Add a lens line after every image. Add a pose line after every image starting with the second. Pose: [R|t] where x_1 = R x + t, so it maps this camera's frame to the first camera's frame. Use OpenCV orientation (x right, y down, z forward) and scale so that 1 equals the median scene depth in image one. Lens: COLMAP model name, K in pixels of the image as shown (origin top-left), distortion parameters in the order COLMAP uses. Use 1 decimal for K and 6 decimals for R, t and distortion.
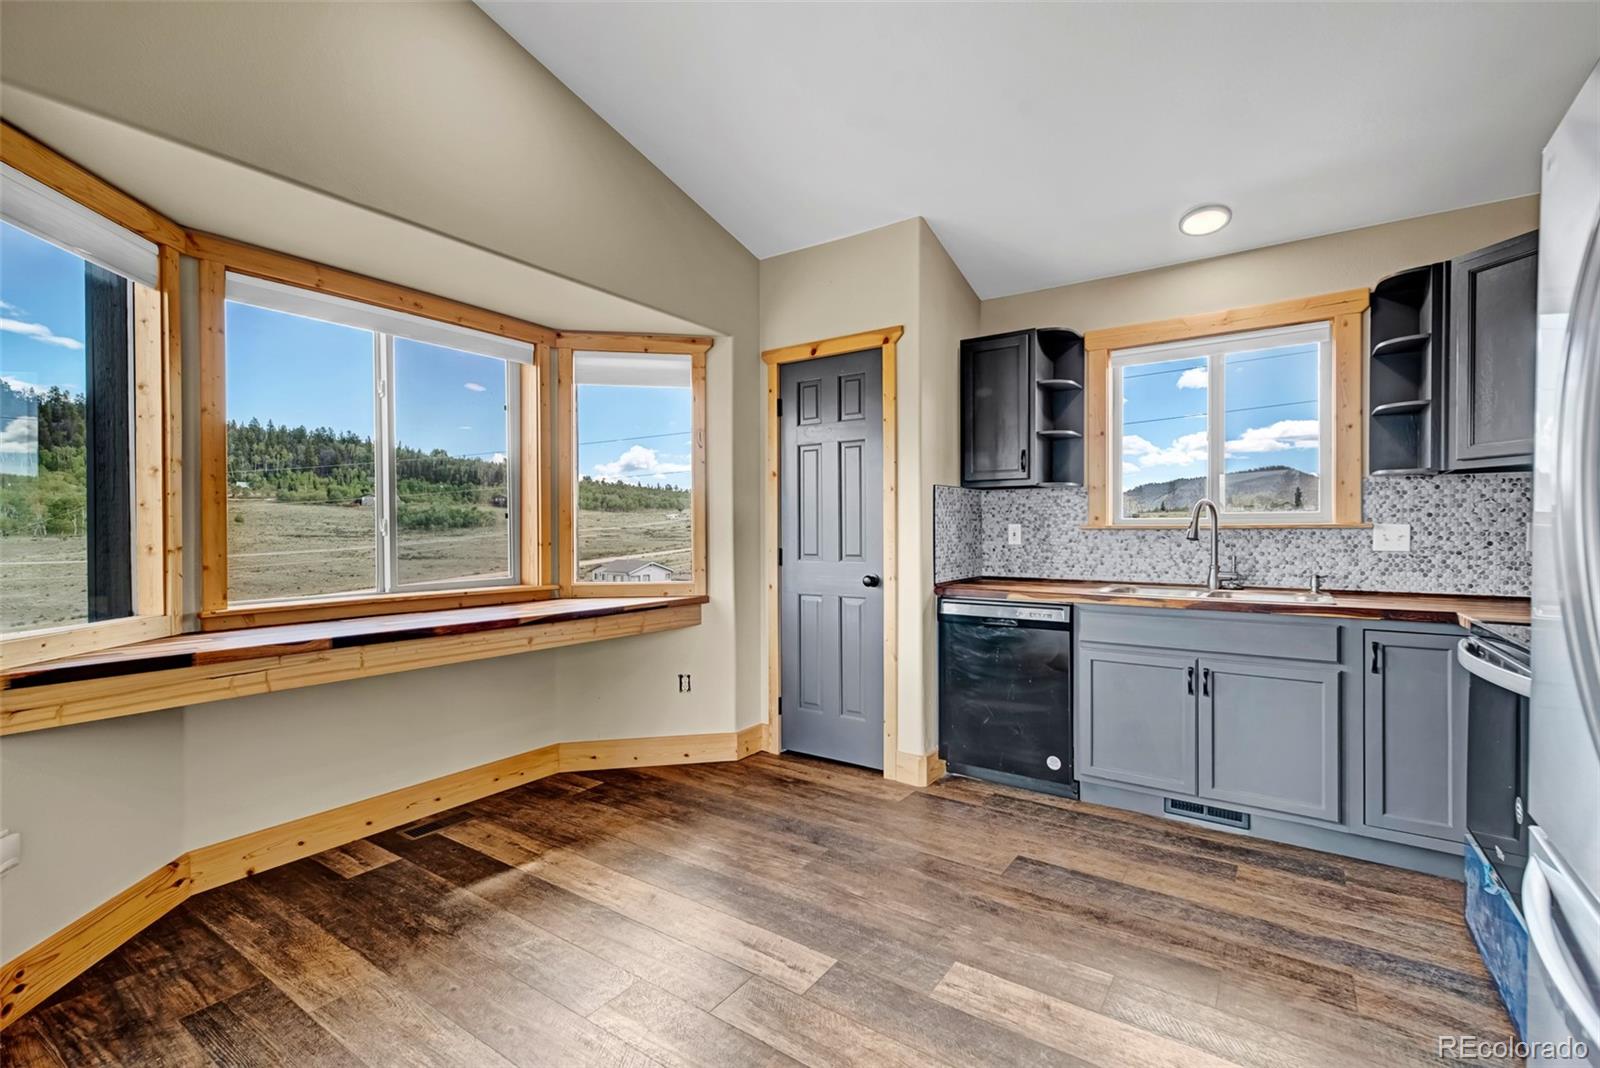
lens RADIAL K [[707.7, 0, 780.3], [0, 707.7, 534.3], [0, 0, 1]] dist [0.003253, 0.001134]
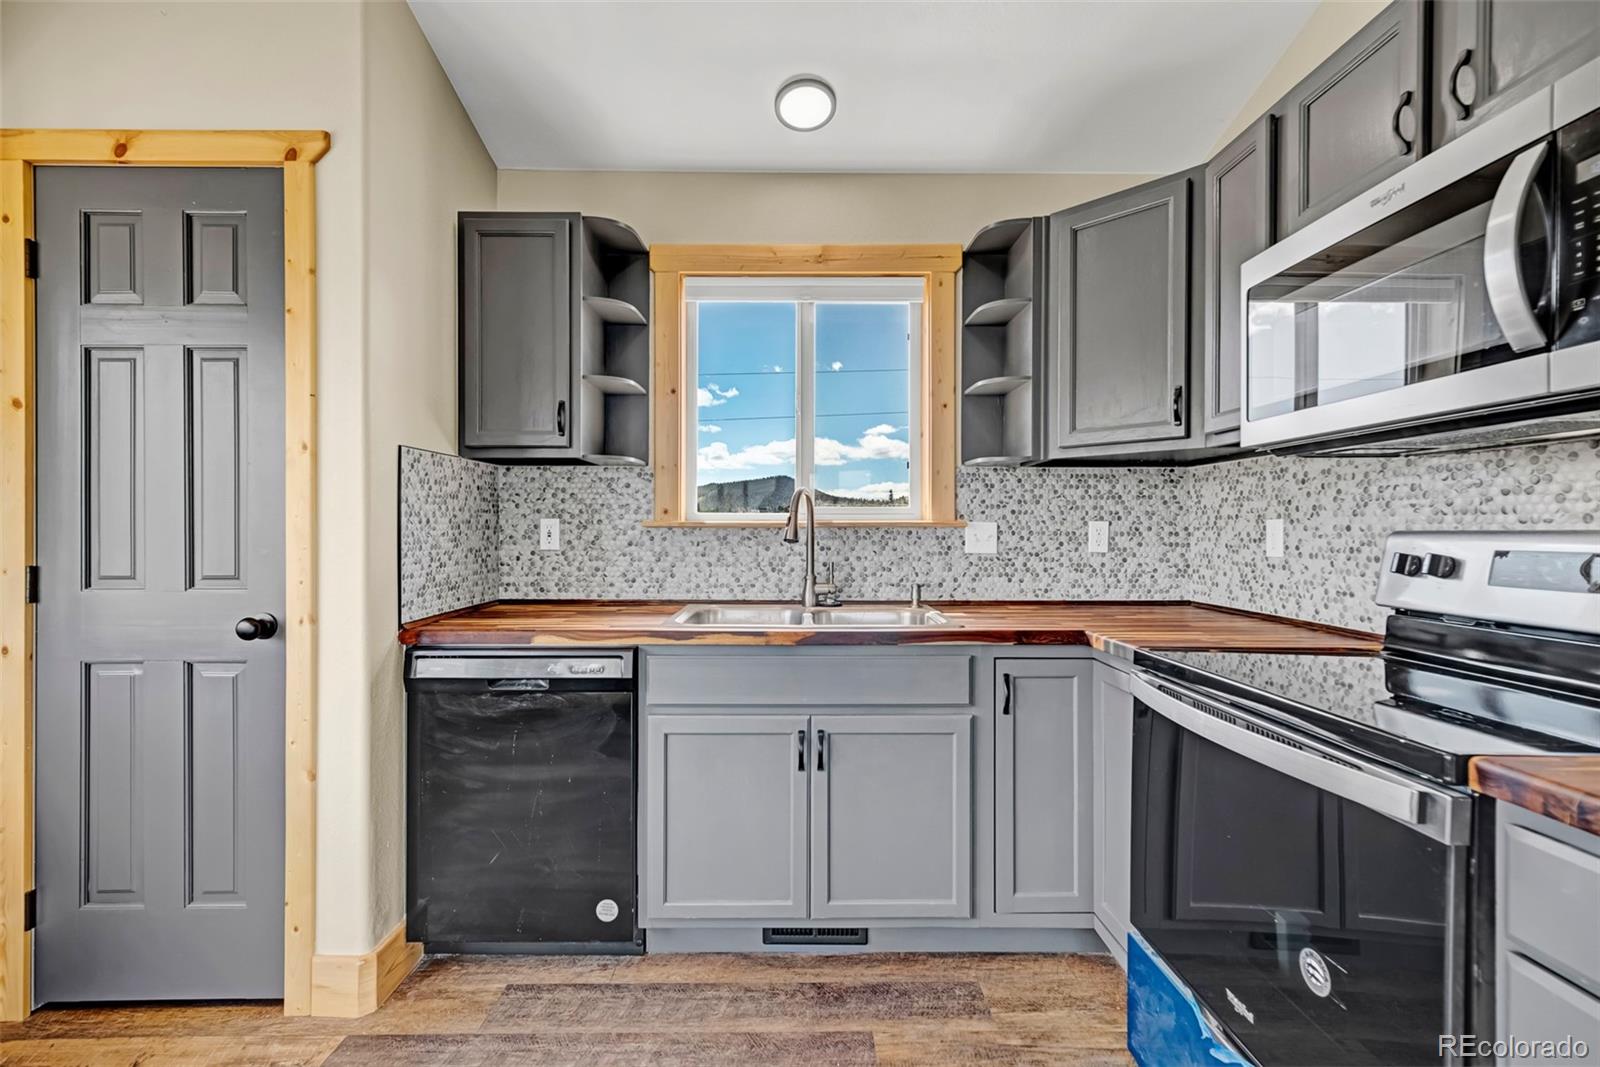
lens RADIAL K [[707.7, 0, 782.7], [0, 707.7, 529.3], [0, 0, 1]] dist [0.003253, 0.001134]
pose [[0.818335, 0.002381, 0.574737, 0.152891], [0.000752, 0.999986, -0.005214, -0.001190], [-0.574741, 0.004699, 0.818322, 0.397690]]
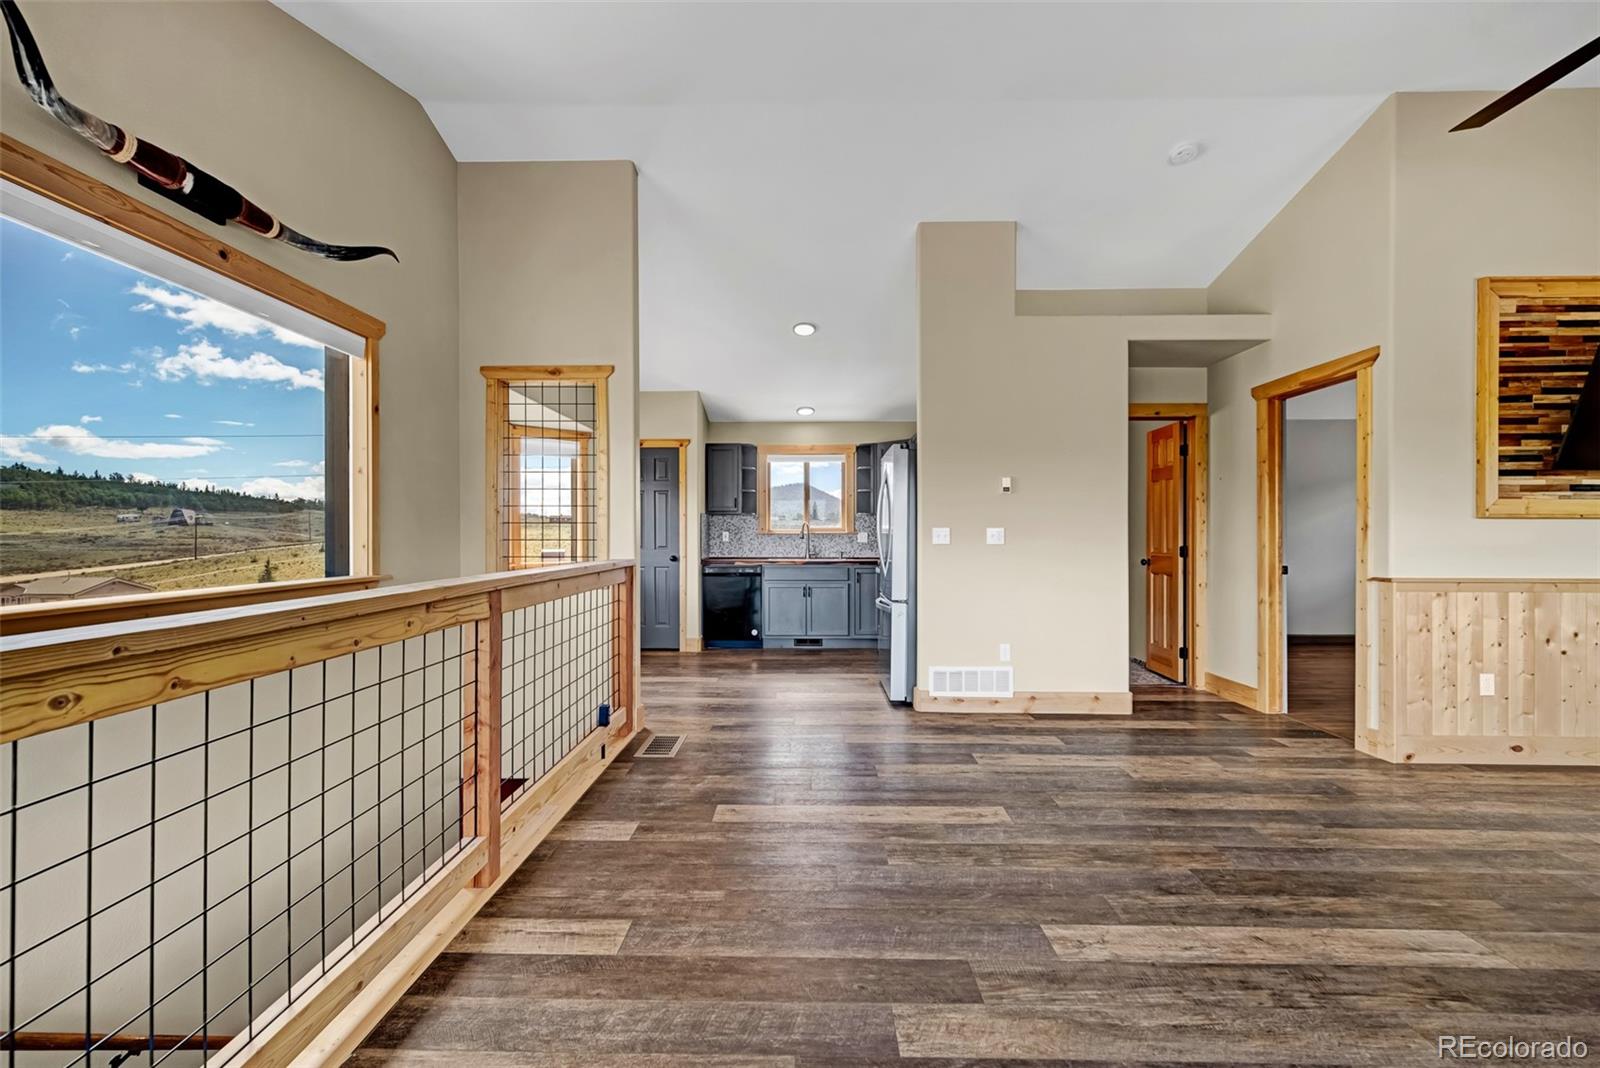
lens RADIAL K [[707.7, 0, 803.5], [0, 707.7, 536.5], [0, 0, 1]] dist [0.003253, 0.001134]
pose [[0.816342, 0.001027, 0.577568, -0.816123], [0.002403, 0.999984, -0.005175, 0.013437], [-0.577563, 0.005613, 0.816326, -0.992862]]
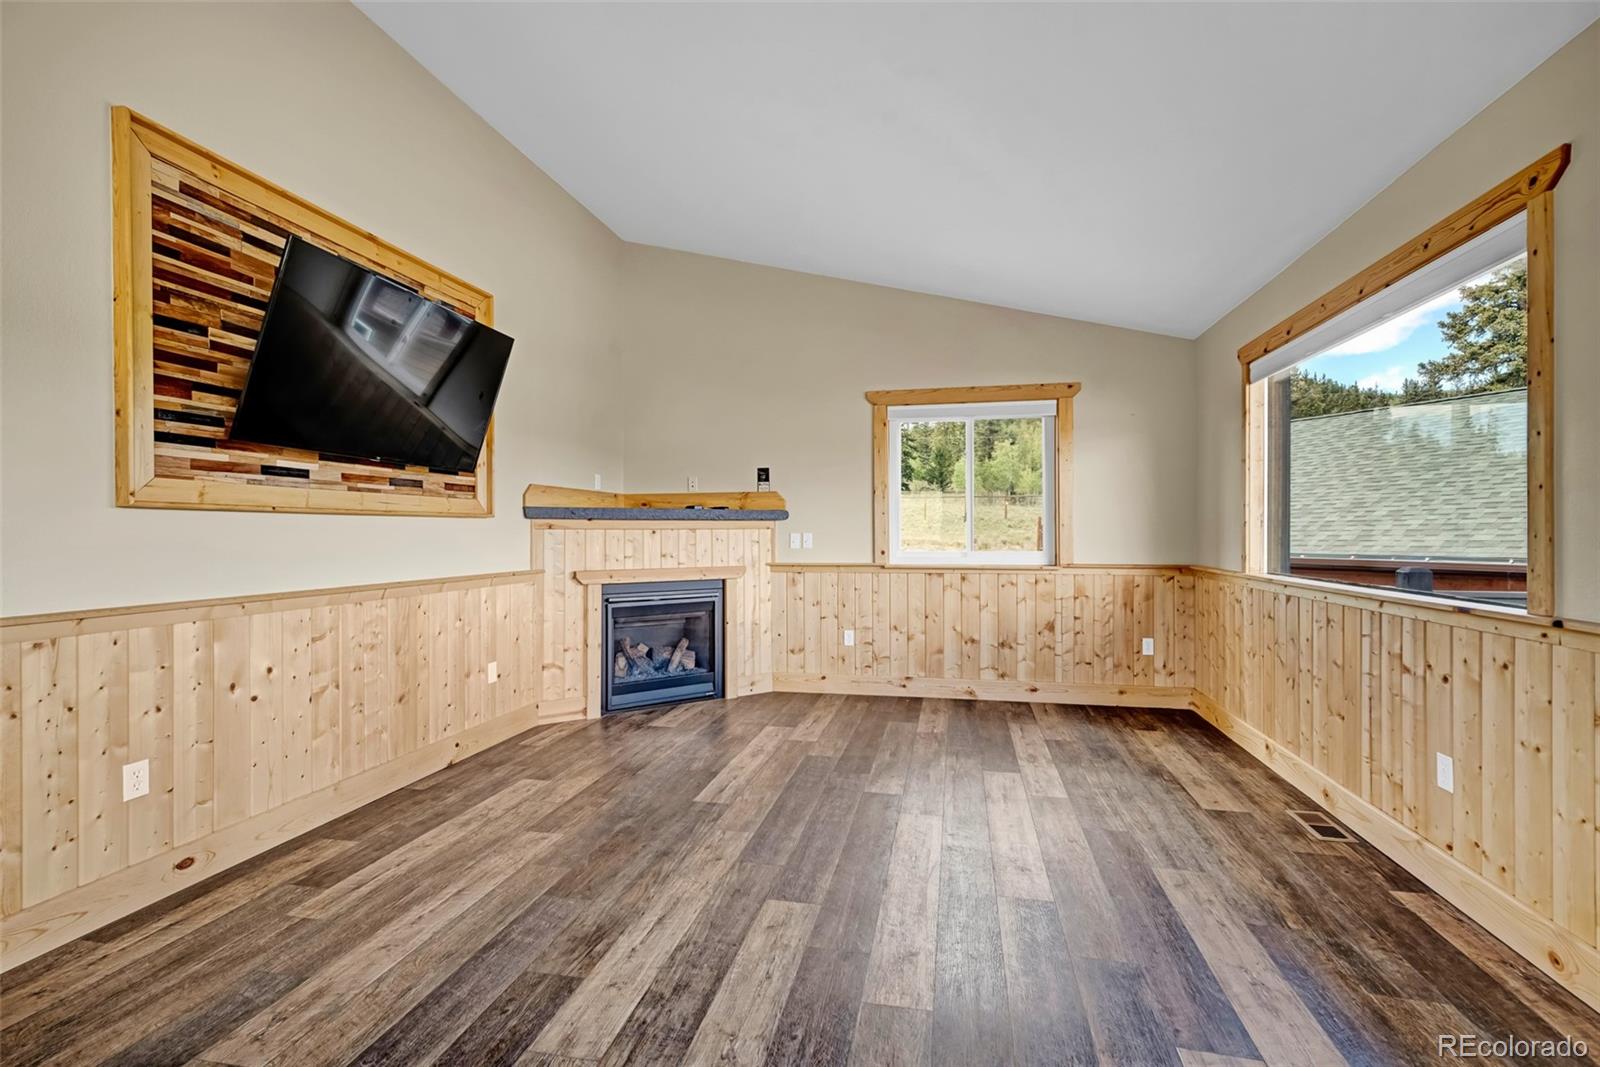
lens RADIAL K [[707.7, 0, 810.9], [0, 707.7, 534.3], [0, 0, 1]] dist [0.003253, 0.001134]
pose [[-0.418870, 0.001239, 0.908045, -0.160500], [0.011226, 0.999930, 0.003814, 0.011570], [-0.907977, 0.011791, -0.418855, -1.006348]]
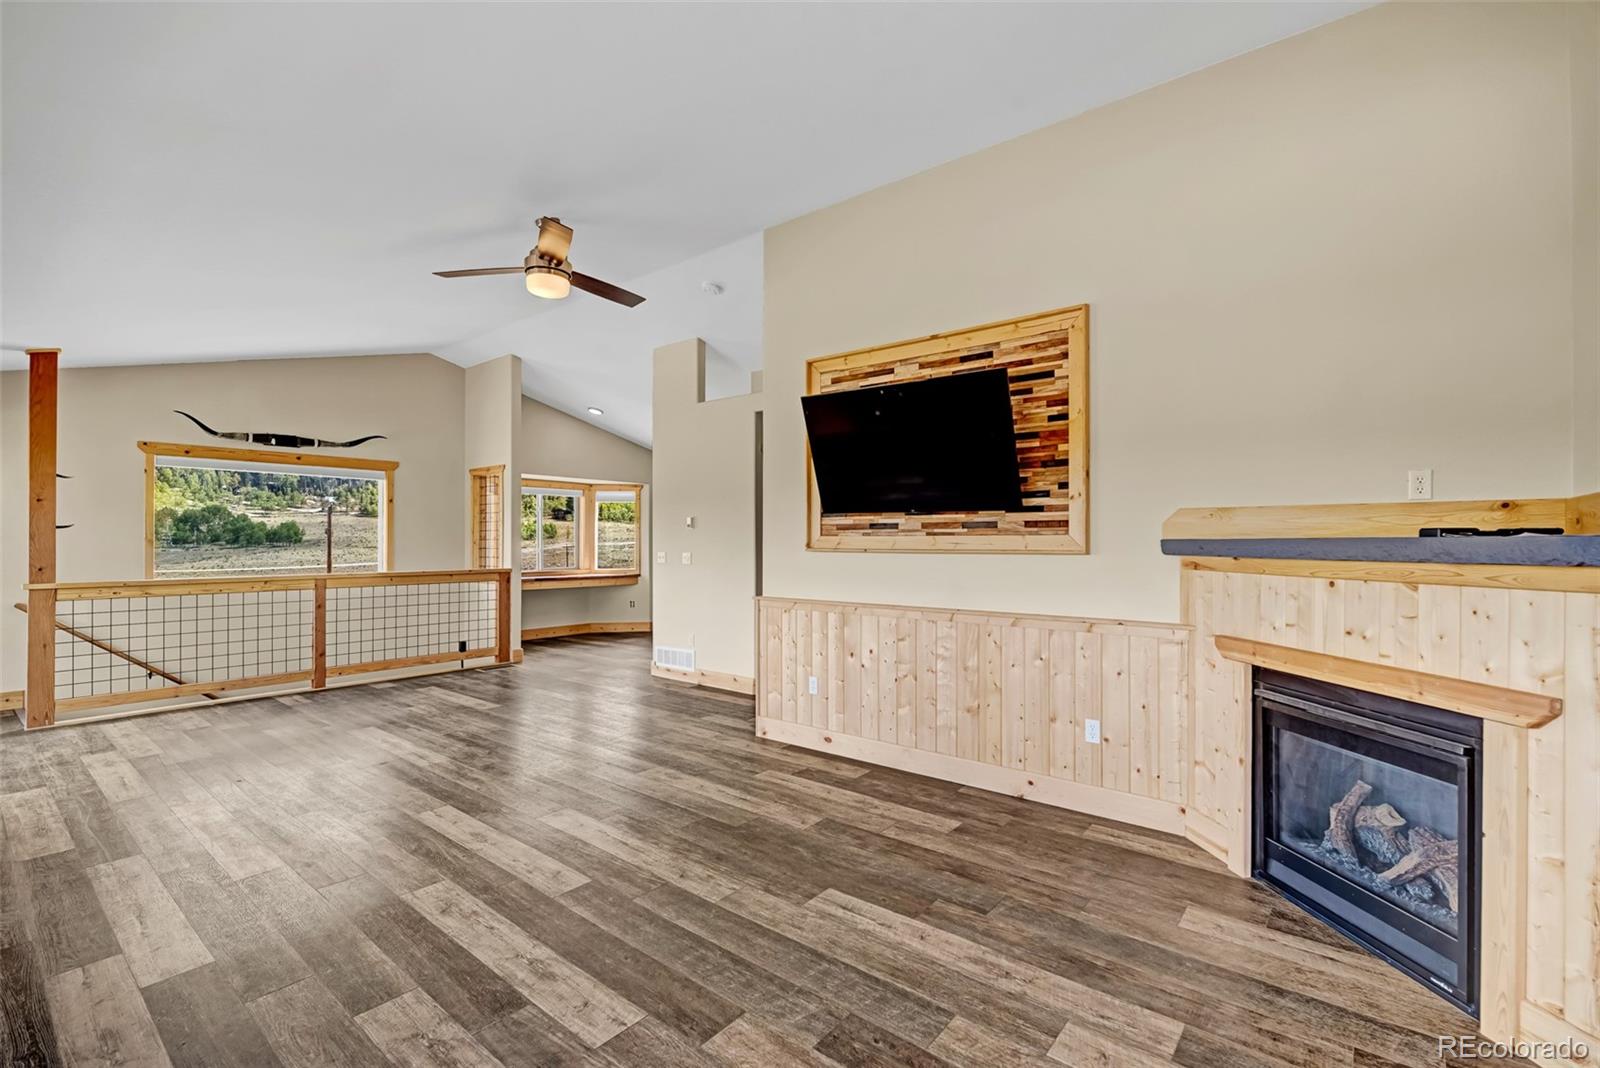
lens RADIAL K [[707.7, 0, 800.9], [0, 707.7, 536.5], [0, 0, 1]] dist [0.003253, 0.001134]
pose [[0.998839, 0.002653, -0.048096, 0.808569], [-0.003338, 0.999894, -0.014173, -0.029857], [0.048053, 0.014317, 0.998742, -2.132183]]
